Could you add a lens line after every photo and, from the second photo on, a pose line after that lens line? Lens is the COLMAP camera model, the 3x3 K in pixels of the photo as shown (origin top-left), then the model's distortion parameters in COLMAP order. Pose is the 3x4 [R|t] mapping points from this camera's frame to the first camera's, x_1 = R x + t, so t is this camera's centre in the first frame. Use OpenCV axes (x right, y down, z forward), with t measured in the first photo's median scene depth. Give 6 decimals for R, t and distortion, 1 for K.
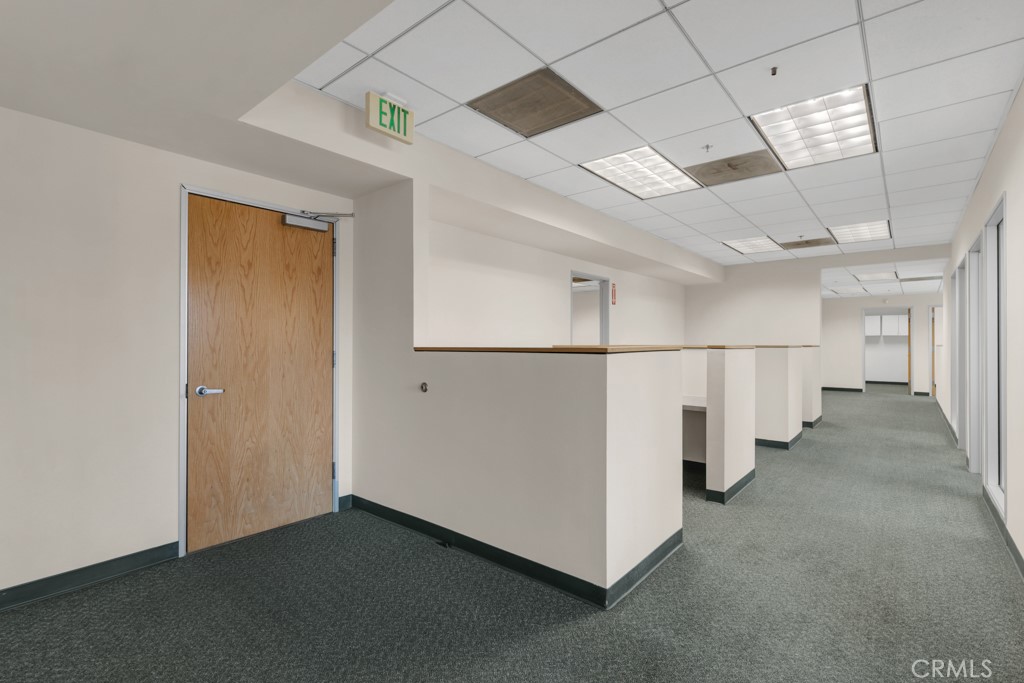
lens RADIAL K [[468.7, 0, 508.9], [0, 468.7, 341.0], [0, 0, 1]] dist [-0.003305, -0.000673]
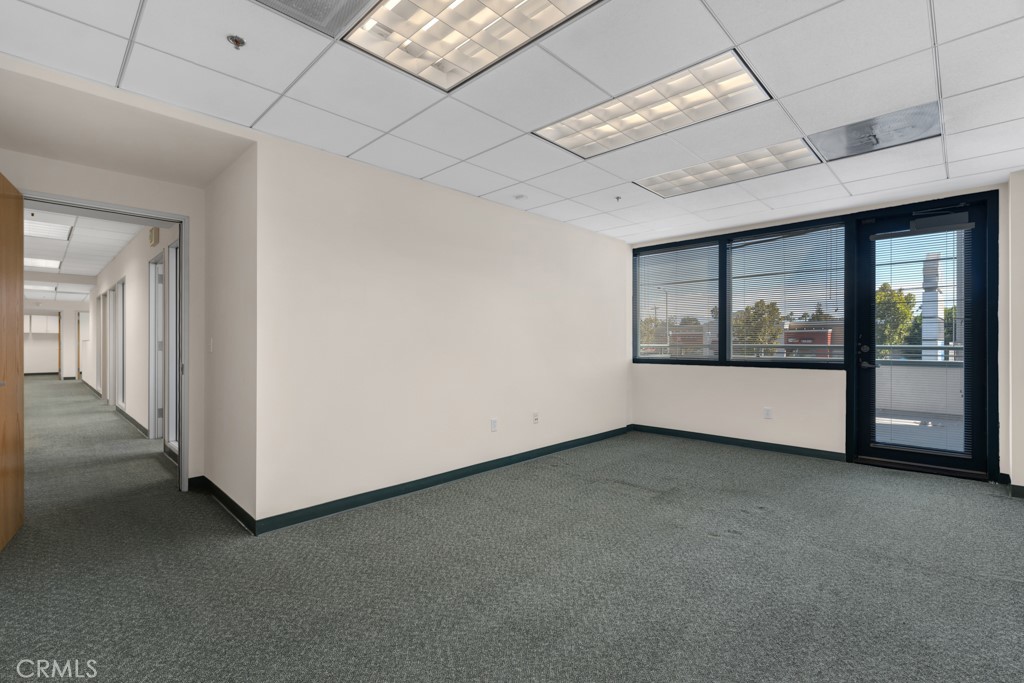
lens RADIAL K [[468.7, 0, 513.6], [0, 468.7, 341.9], [0, 0, 1]] dist [-0.003305, -0.000673]
pose [[0.066041, -0.002435, 0.997814, -0.332524], [-0.003005, 0.999992, 0.002639, 0.004679], [-0.997812, -0.003173, 0.066033, -0.318271]]
